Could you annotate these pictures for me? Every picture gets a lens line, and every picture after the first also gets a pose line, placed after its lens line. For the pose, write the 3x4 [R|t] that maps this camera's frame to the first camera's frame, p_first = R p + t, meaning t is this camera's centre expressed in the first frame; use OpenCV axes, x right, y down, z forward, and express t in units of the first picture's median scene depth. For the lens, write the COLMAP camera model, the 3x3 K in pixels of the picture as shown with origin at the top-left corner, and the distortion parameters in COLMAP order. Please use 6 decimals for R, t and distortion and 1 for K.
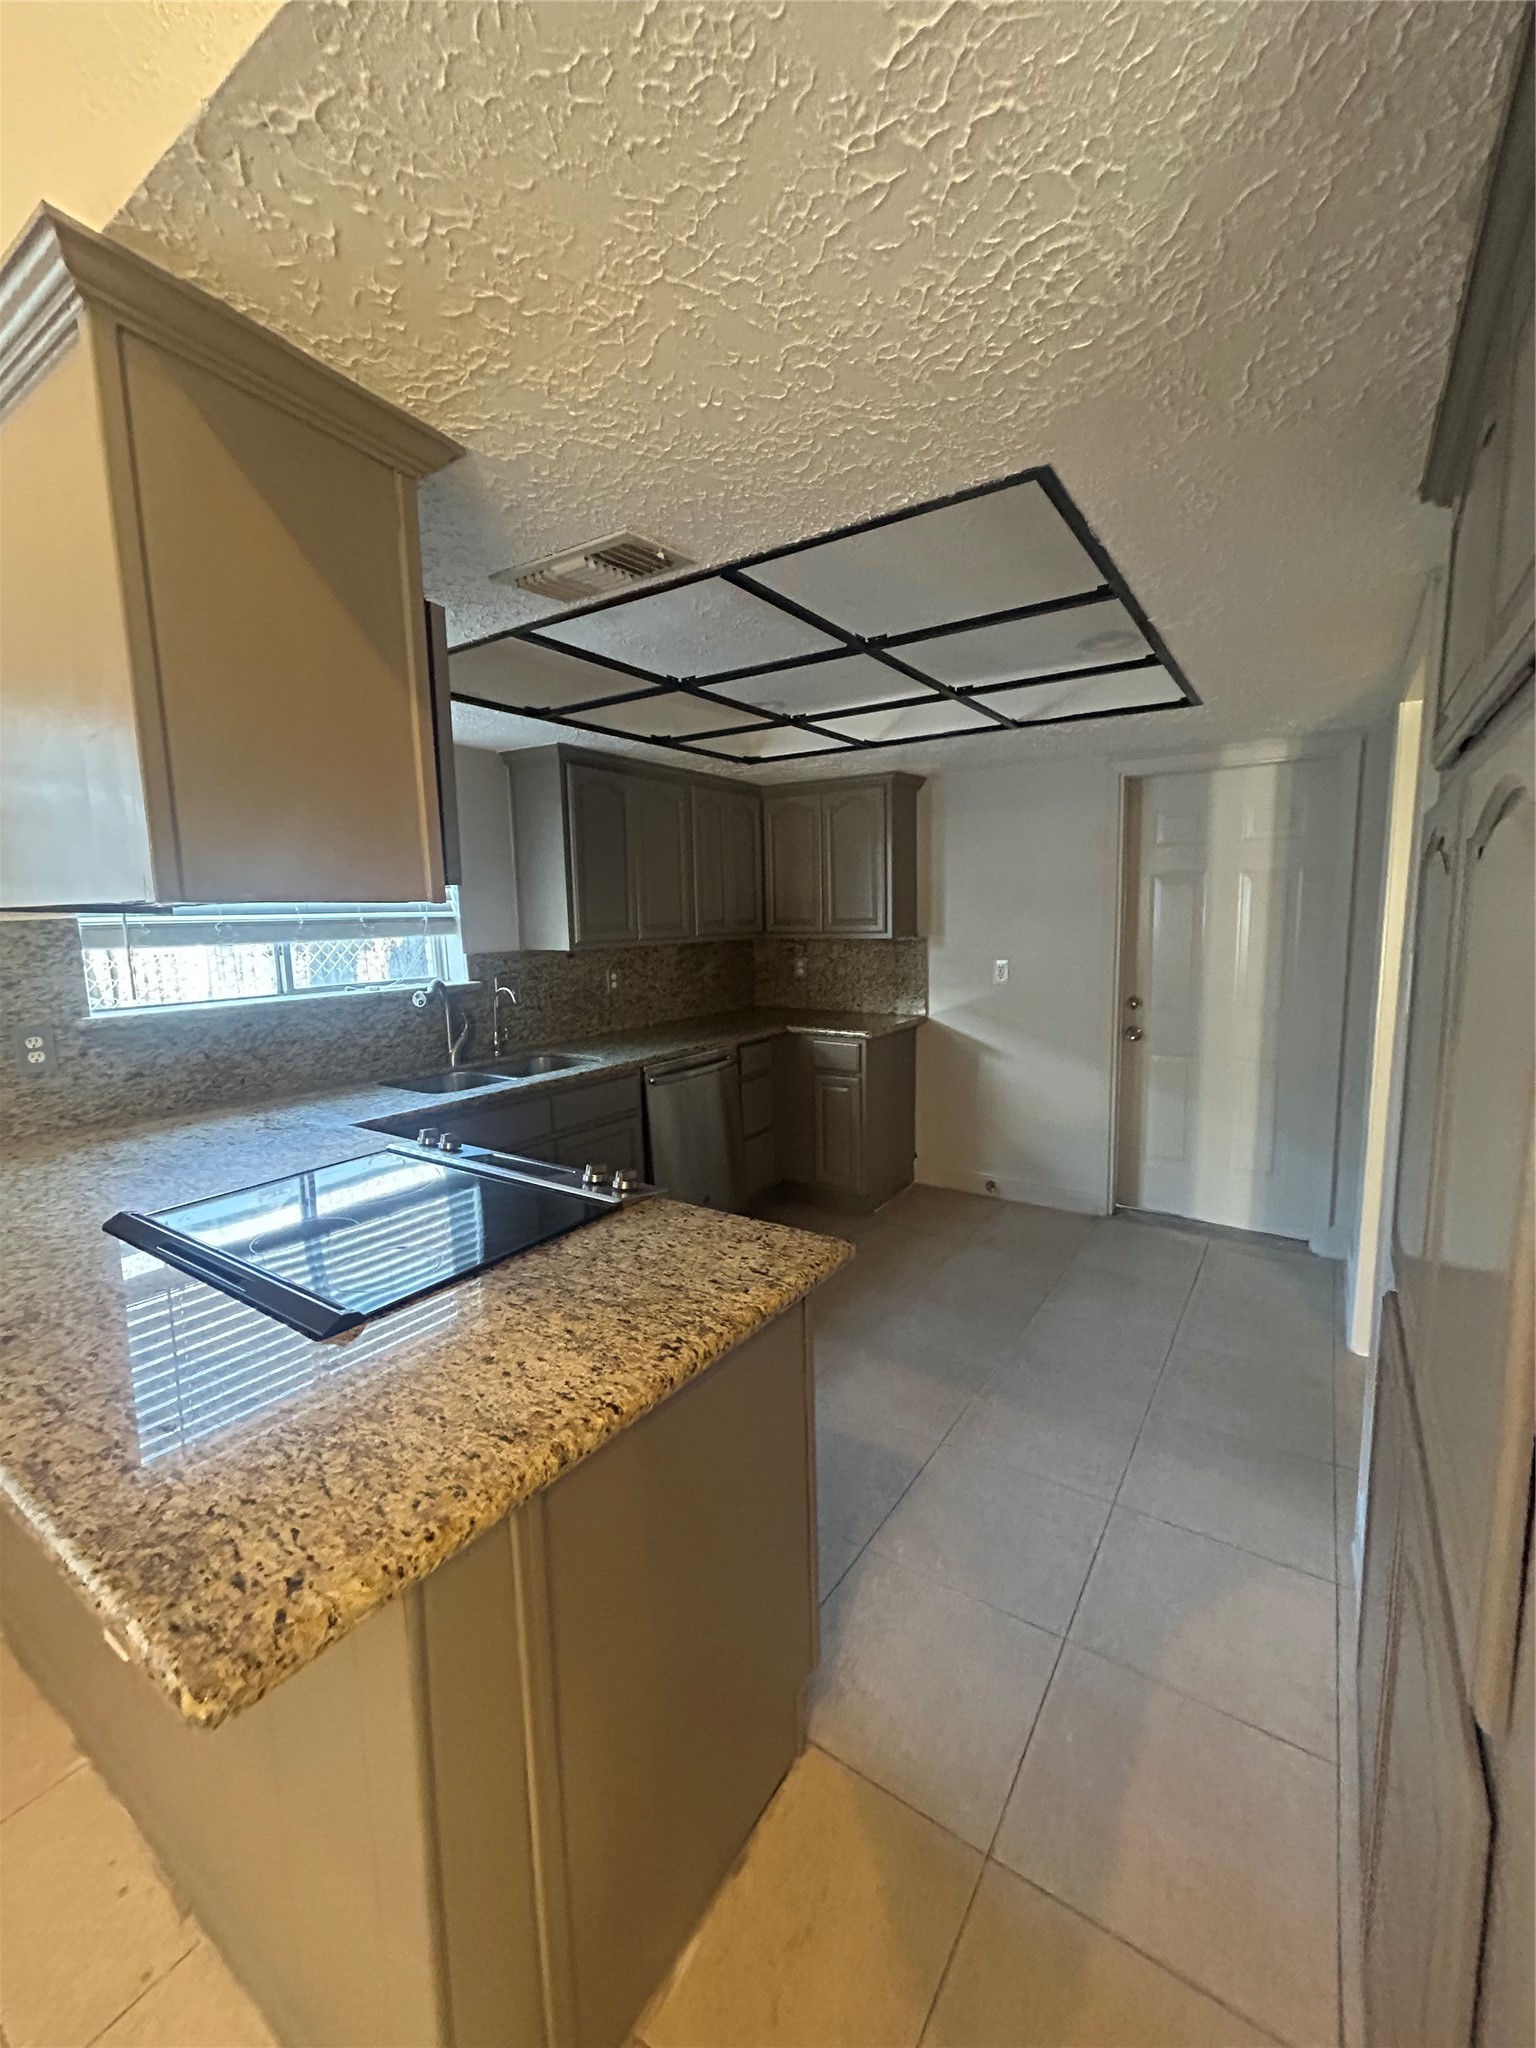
lens RADIAL K [[828.2, 0, 771.9], [0, 828.2, 1026.5], [0, 0, 1]] dist [-0.035365, -0.000002]
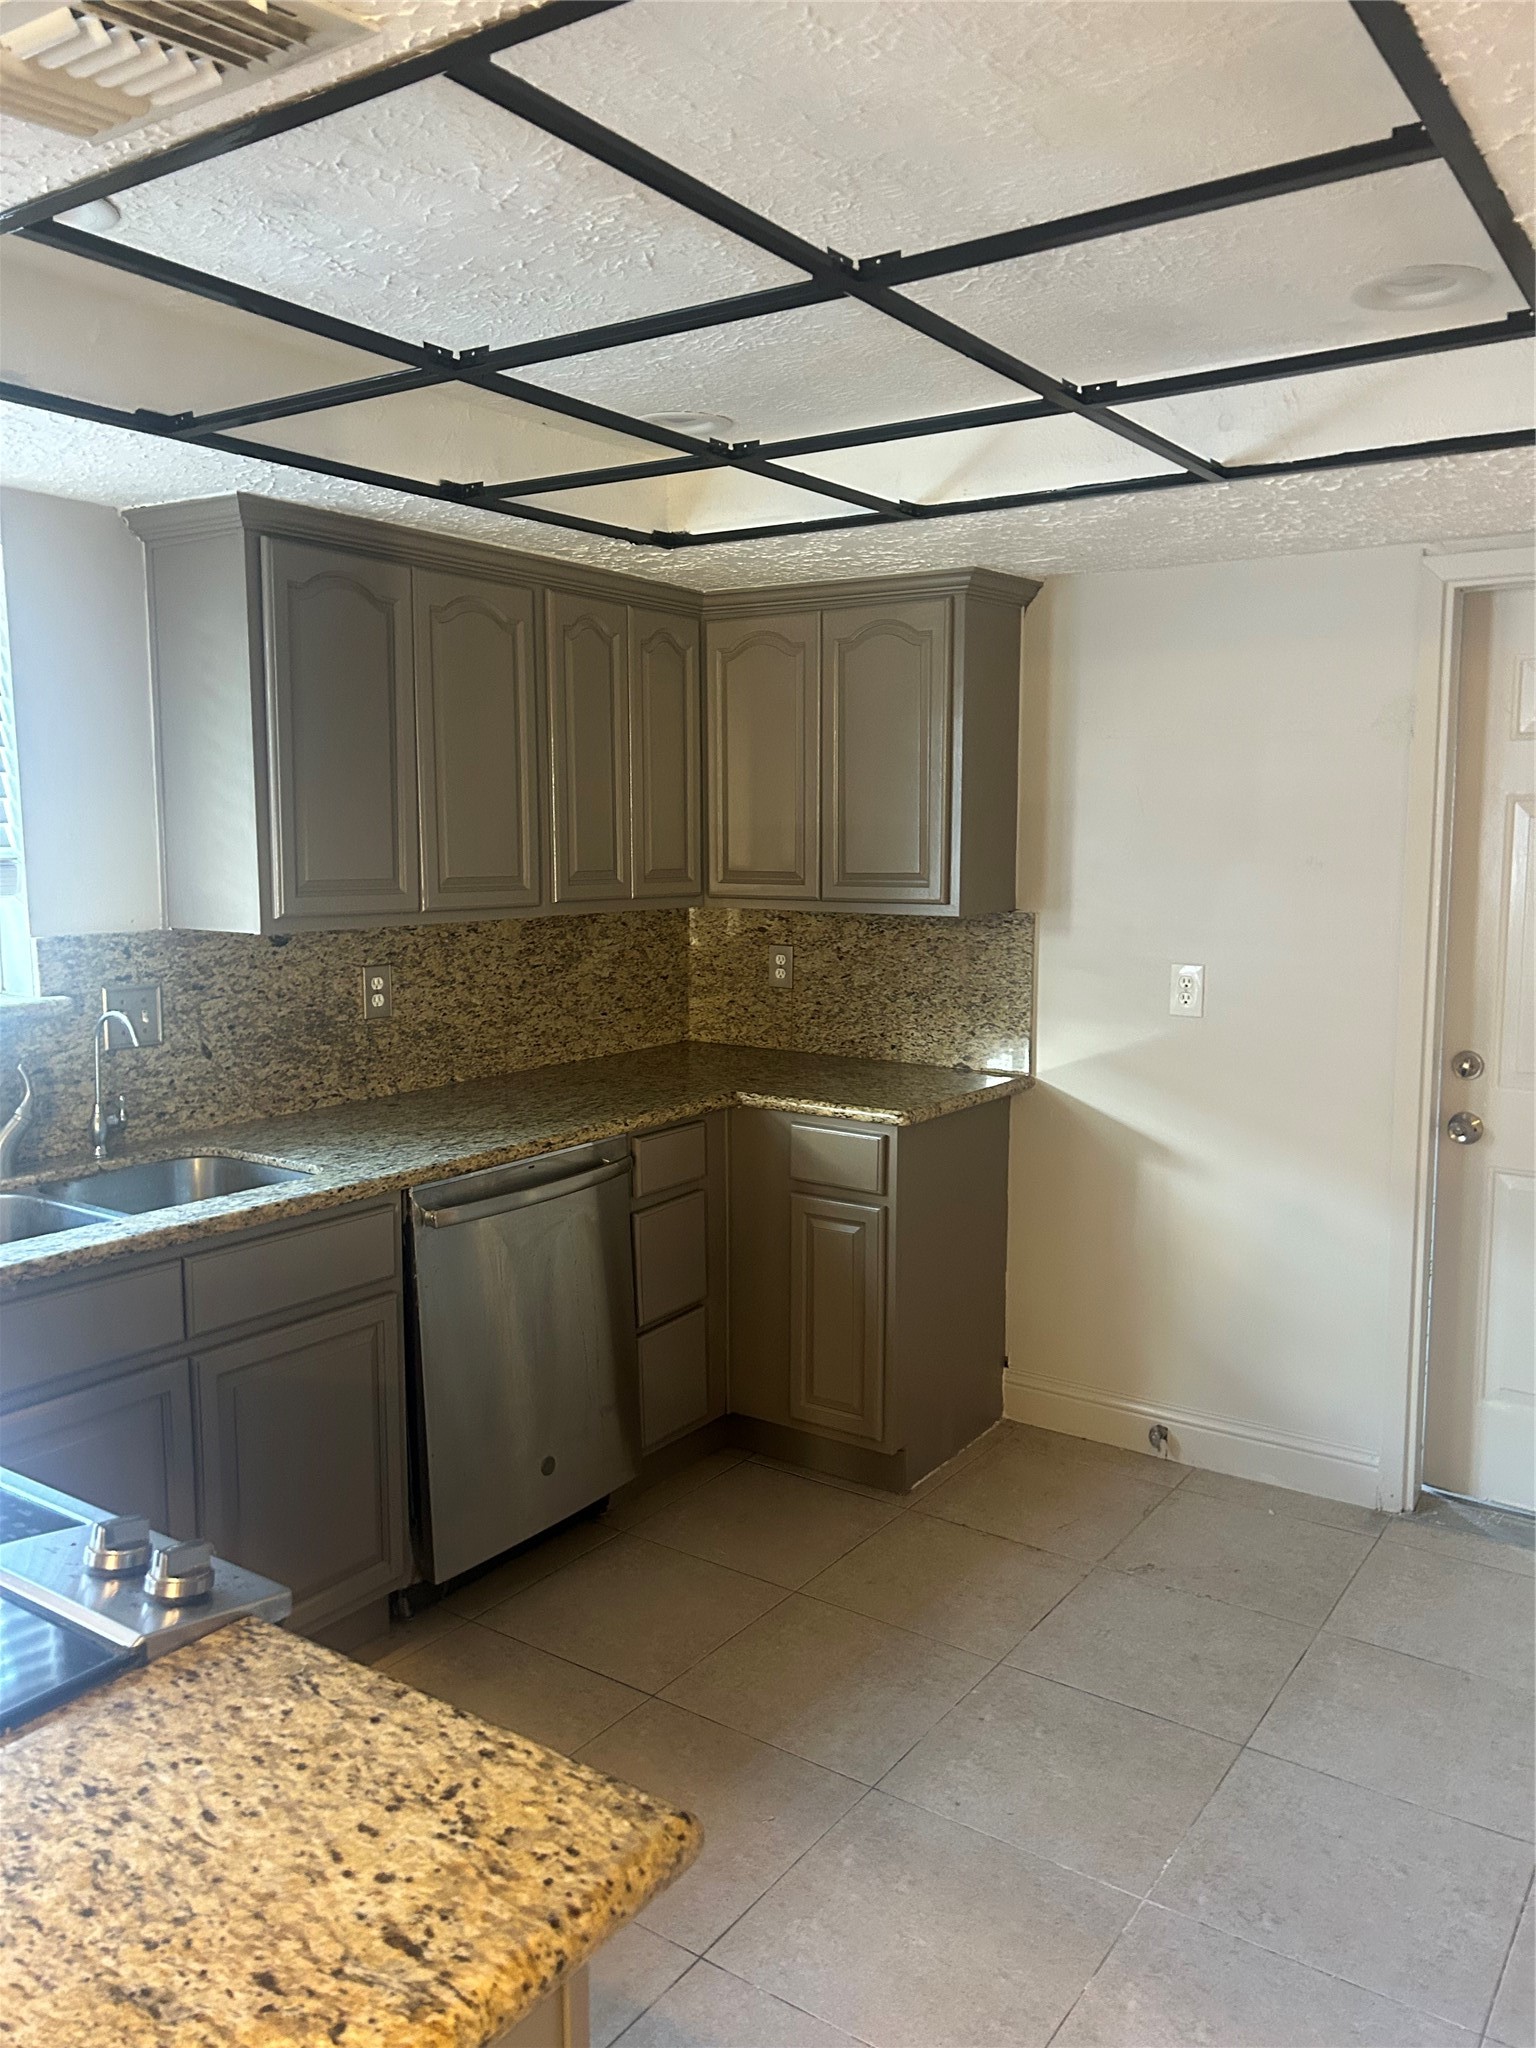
lens RADIAL K [[1584.1, 0, 768.0], [0, 1584.1, 1024.0], [0, 0, 1]] dist [0.004140, -0.010189]
pose [[0.999762, 0.021754, -0.001658, 0.041499], [-0.021779, 0.999615, -0.017173, -0.029085], [0.001284, 0.017205, 0.999851, 0.090721]]
